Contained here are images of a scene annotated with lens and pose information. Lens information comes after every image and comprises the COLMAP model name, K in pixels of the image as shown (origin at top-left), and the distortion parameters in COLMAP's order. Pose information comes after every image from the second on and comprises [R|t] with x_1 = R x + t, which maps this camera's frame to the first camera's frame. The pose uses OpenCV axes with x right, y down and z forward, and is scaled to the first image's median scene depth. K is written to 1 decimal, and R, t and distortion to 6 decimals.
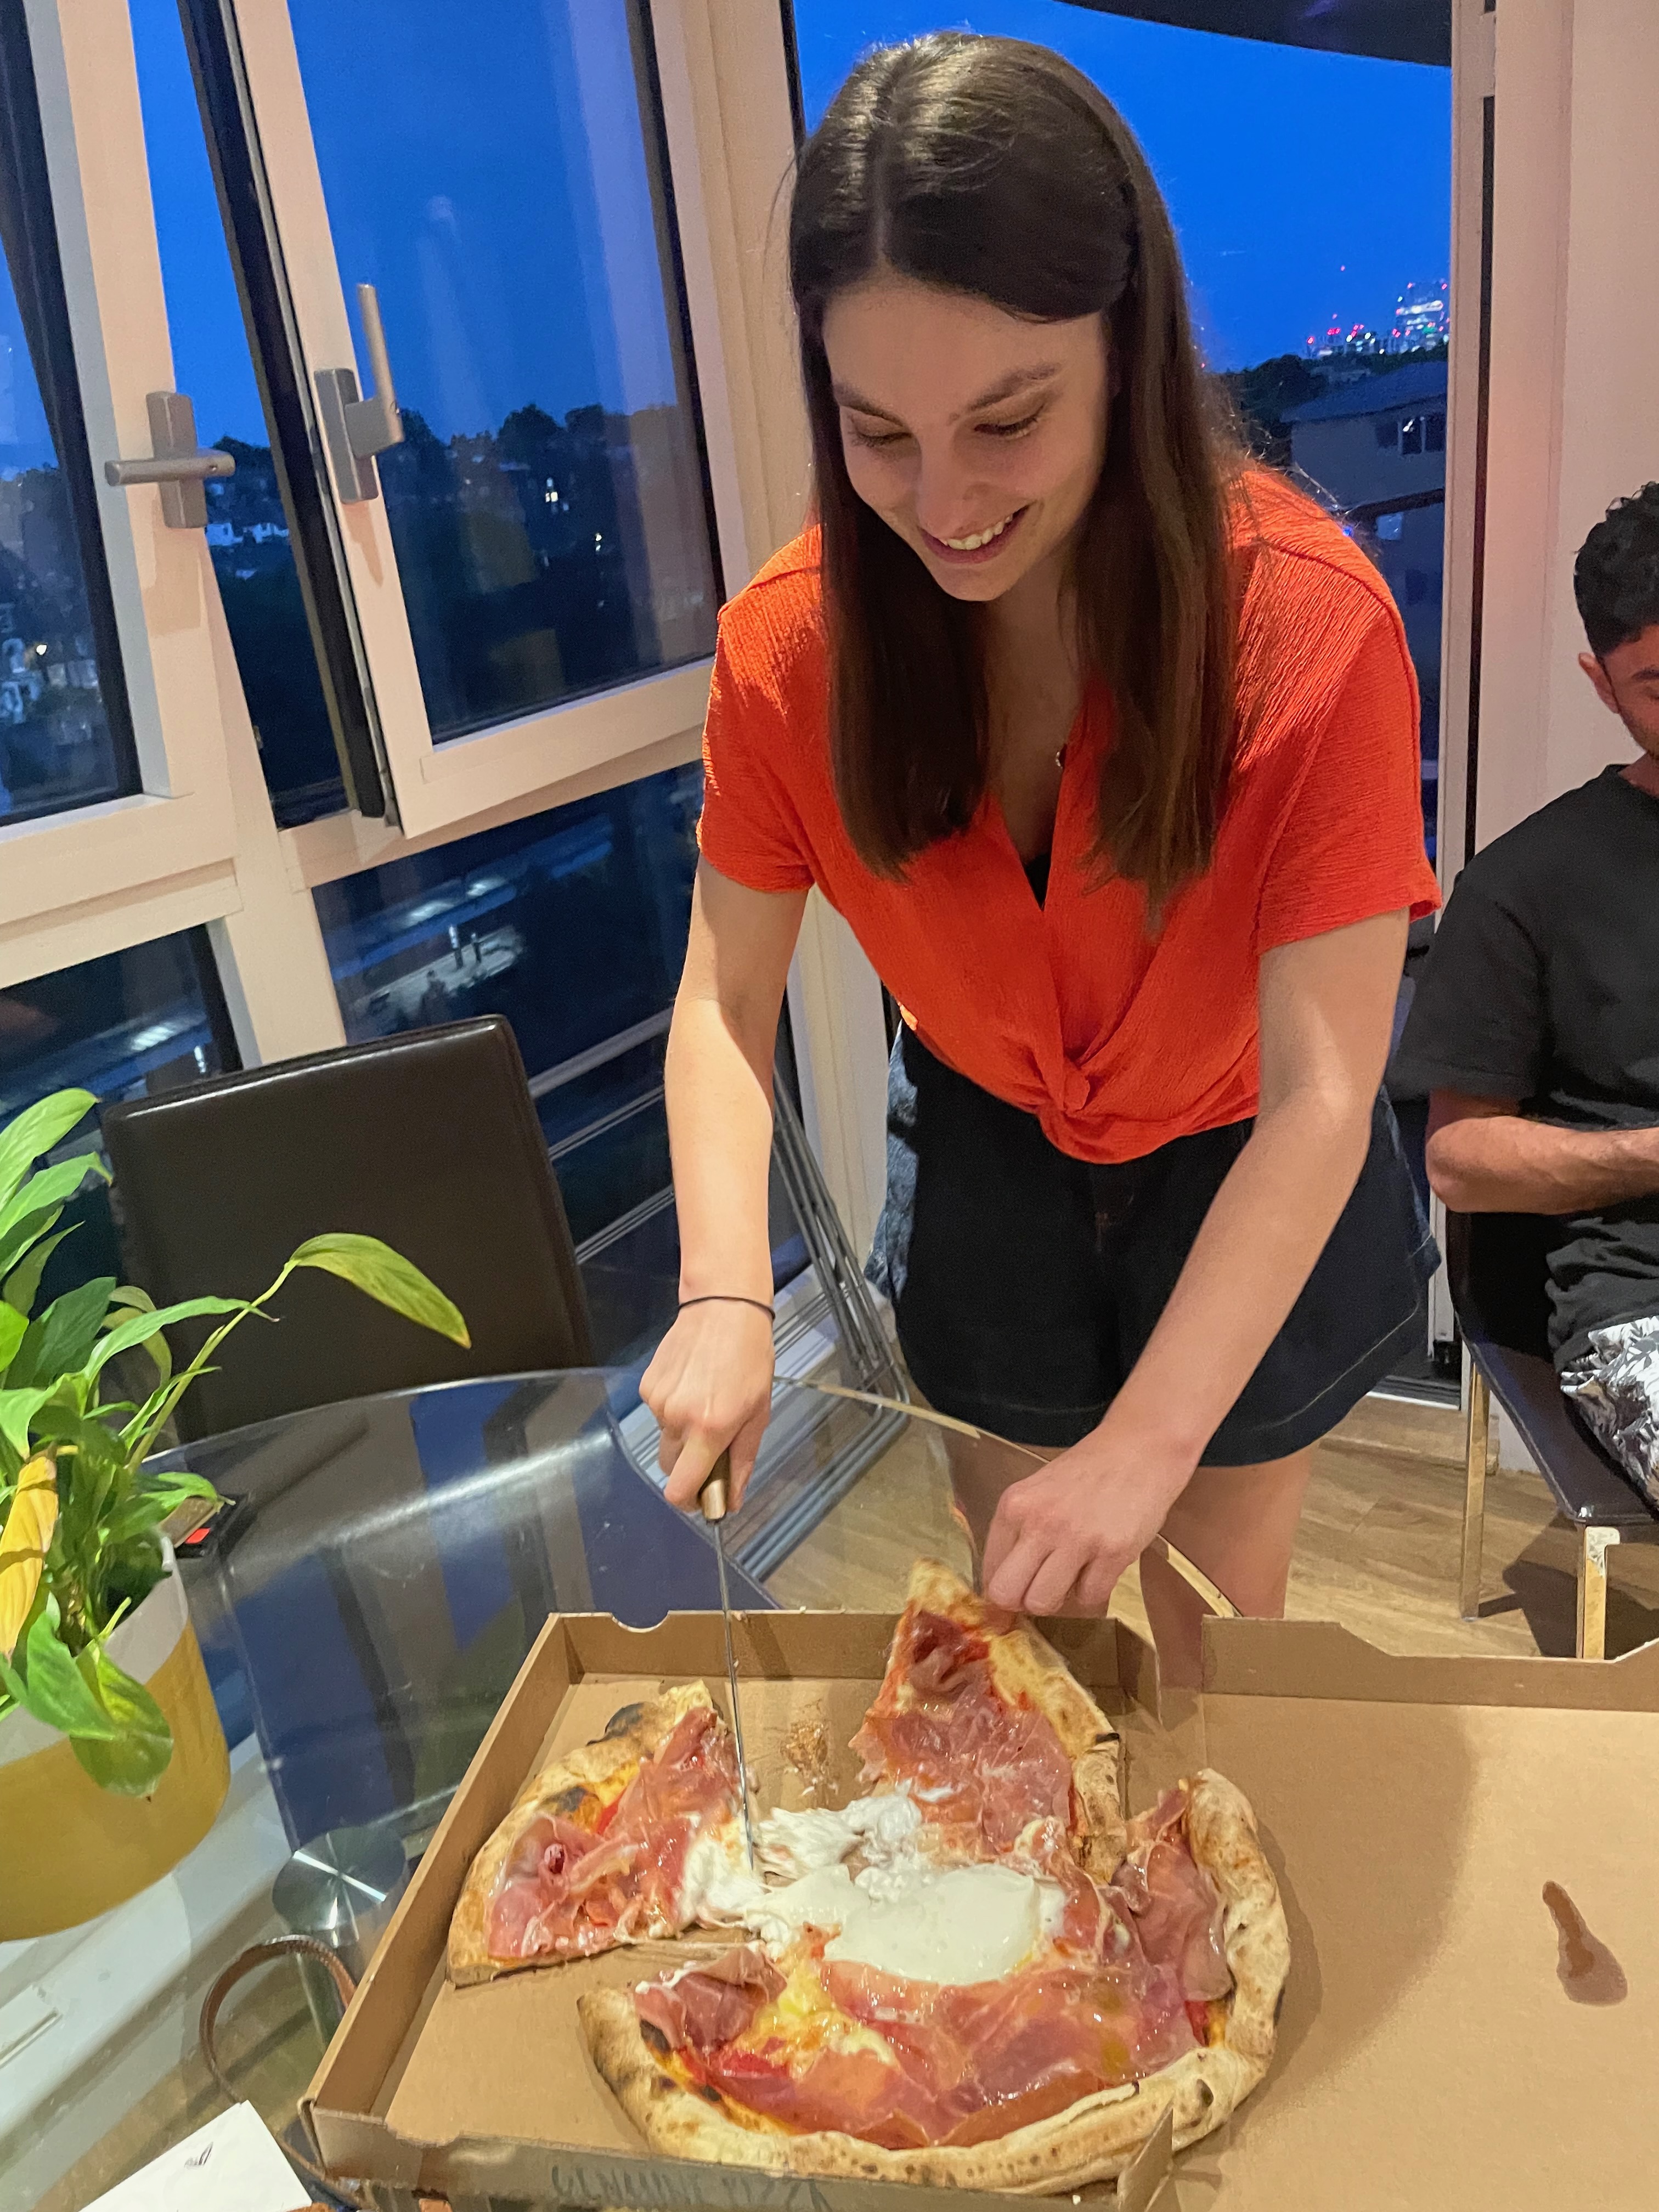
lens RADIAL K [[1669.5, 0, 829.5], [0, 1669.5, 1106.0], [0, 0, 1]] dist [0.050568, -0.060758]
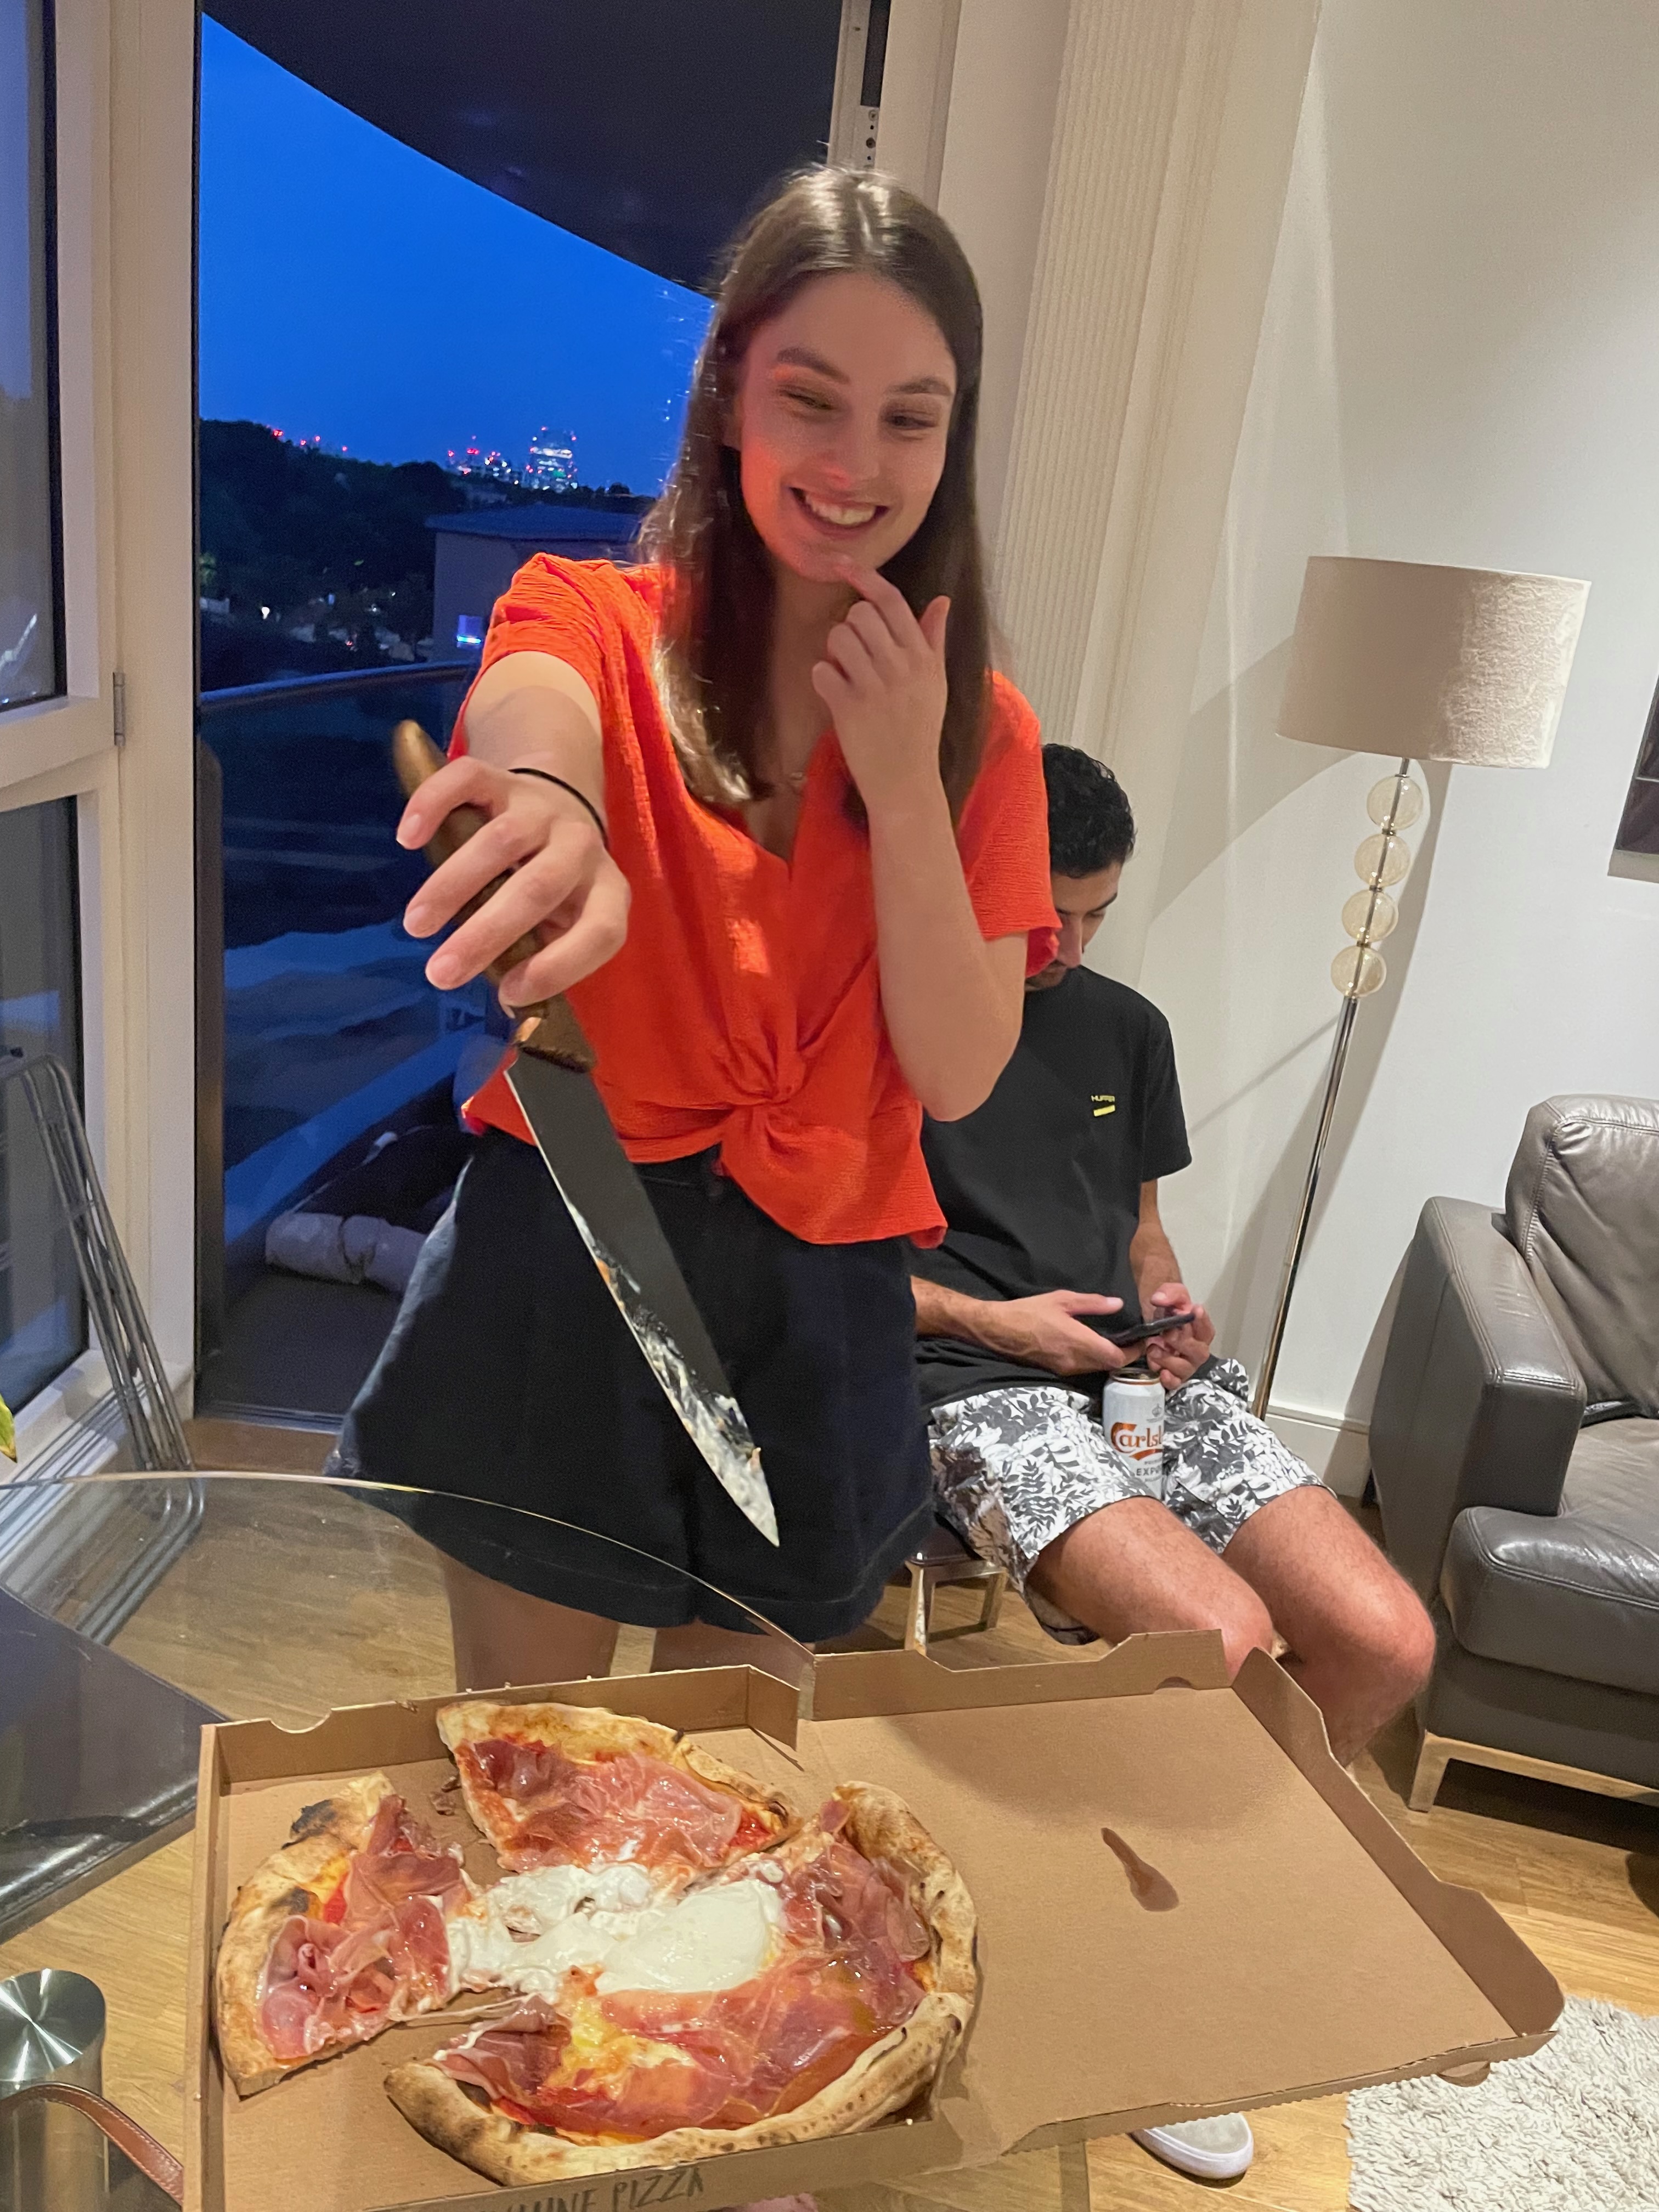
lens RADIAL K [[1669.5, 0, 829.5], [0, 1669.5, 1106.0], [0, 0, 1]] dist [0.050568, -0.060758]
pose [[0.862394, 0.067767, 0.501680, -0.459366], [-0.043078, 0.997229, -0.060655, -0.017479], [-0.504401, 0.030697, 0.862924, -0.054504]]
